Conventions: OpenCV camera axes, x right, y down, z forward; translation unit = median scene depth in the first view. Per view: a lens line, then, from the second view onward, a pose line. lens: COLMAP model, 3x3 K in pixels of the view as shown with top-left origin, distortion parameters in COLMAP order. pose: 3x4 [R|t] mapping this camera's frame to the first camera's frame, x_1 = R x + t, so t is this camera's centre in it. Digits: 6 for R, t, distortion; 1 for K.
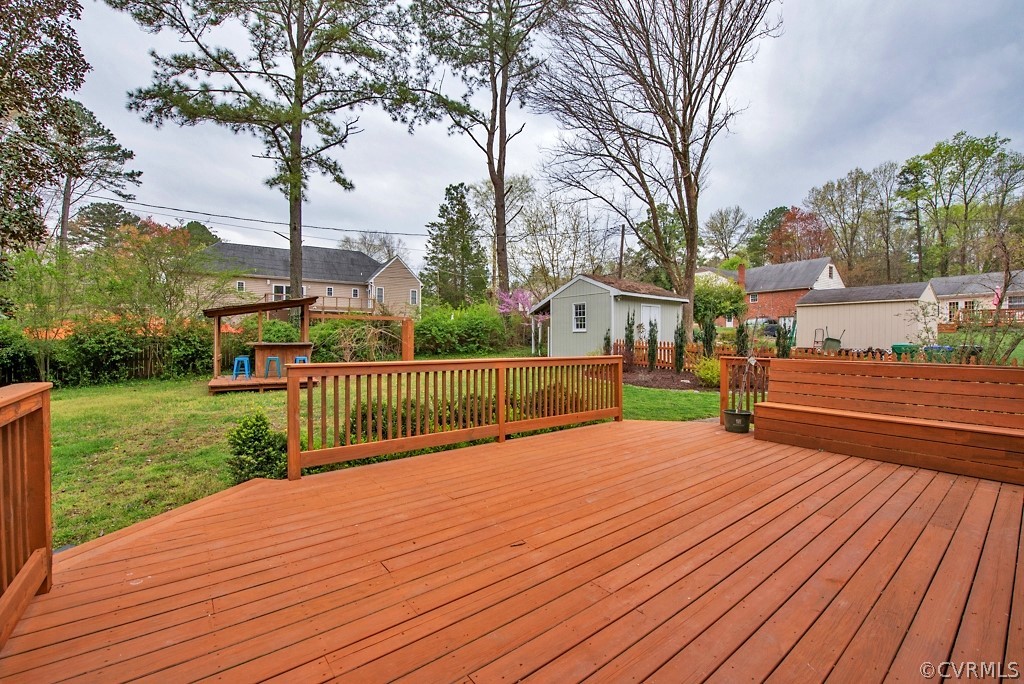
lens RADIAL K [[425.9, 0, 513.1], [0, 425.9, 339.6], [0, 0, 1]] dist [-0.011449, -0.000861]
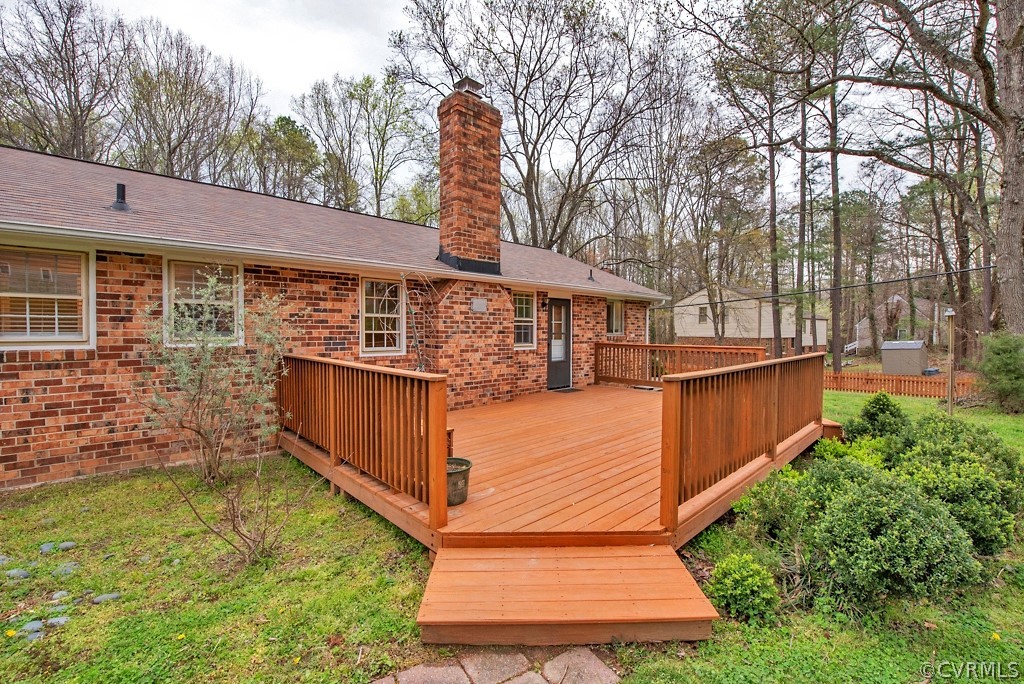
lens RADIAL K [[425.9, 0, 513.1], [0, 425.9, 339.6], [0, 0, 1]] dist [-0.011449, -0.000861]
pose [[-0.995235, -0.008031, -0.097173, 0.163856], [-0.010295, 0.999687, 0.022821, -0.002590], [0.096960, 0.023713, -0.995006, 0.514104]]
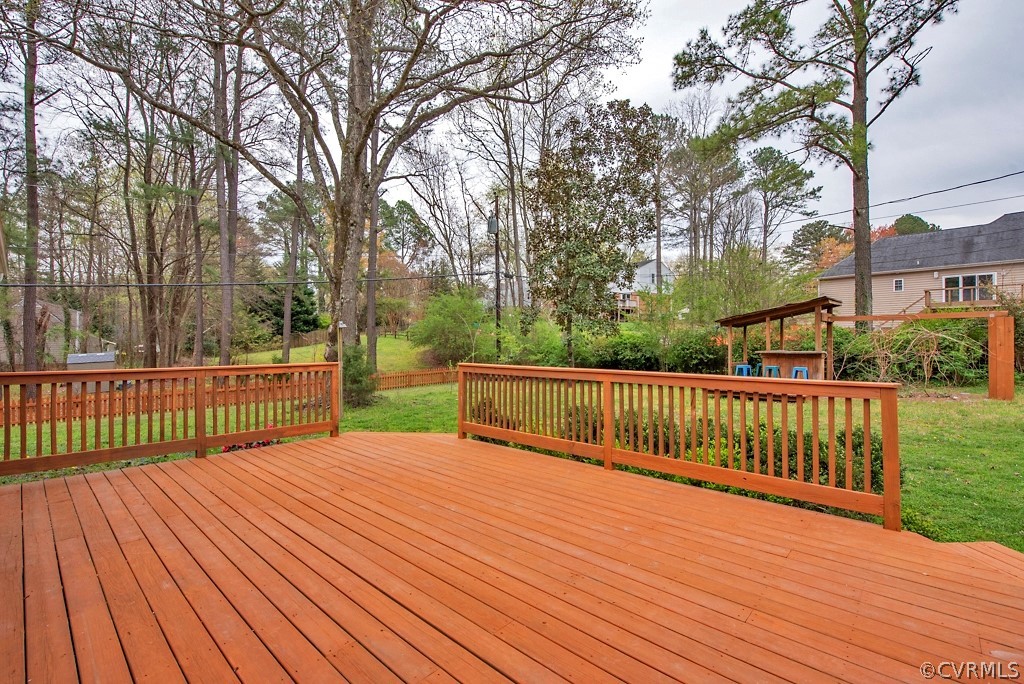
lens RADIAL K [[453.8, 0, 514.4], [0, 453.8, 338.8], [0, 0, 1]] dist [-0.009959, -0.000373]
pose [[0.167509, -0.017127, -0.985722, 0.237939], [-0.002002, 0.999841, -0.017713, -0.000099], [0.985869, 0.004940, 0.167448, 0.191590]]
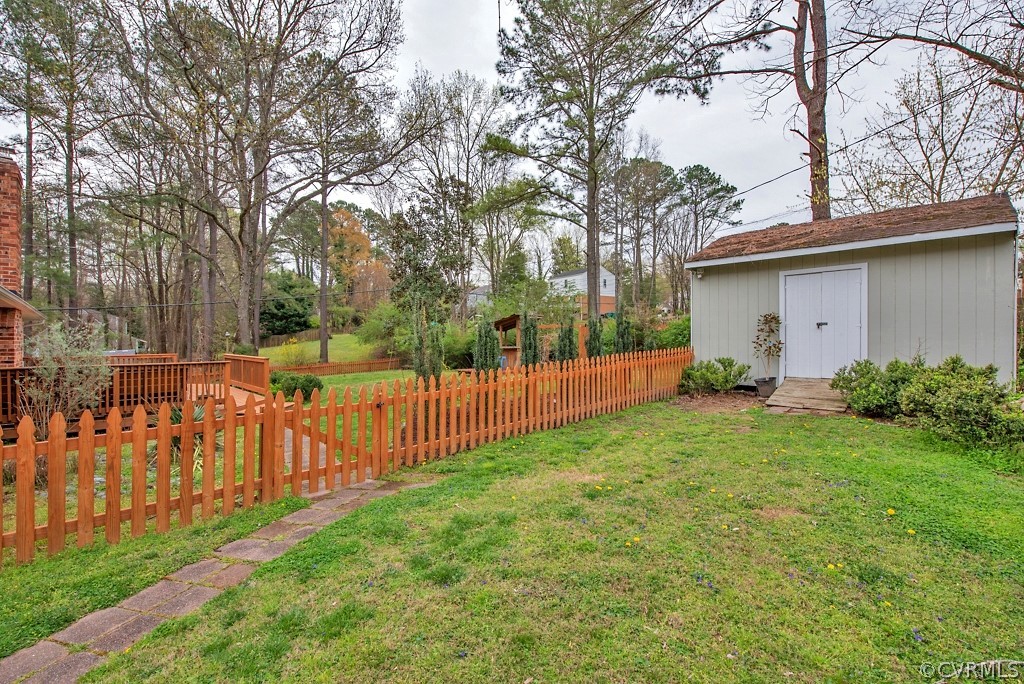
lens RADIAL K [[442.0, 0, 515.7], [0, 442.0, 339.0], [0, 0, 1]] dist [-0.011837, -0.000867]
pose [[0.116544, -0.006467, -0.993165, 0.751430], [0.004195, 0.999973, -0.006019, -0.008023], [0.993177, -0.003465, 0.116568, 0.645860]]
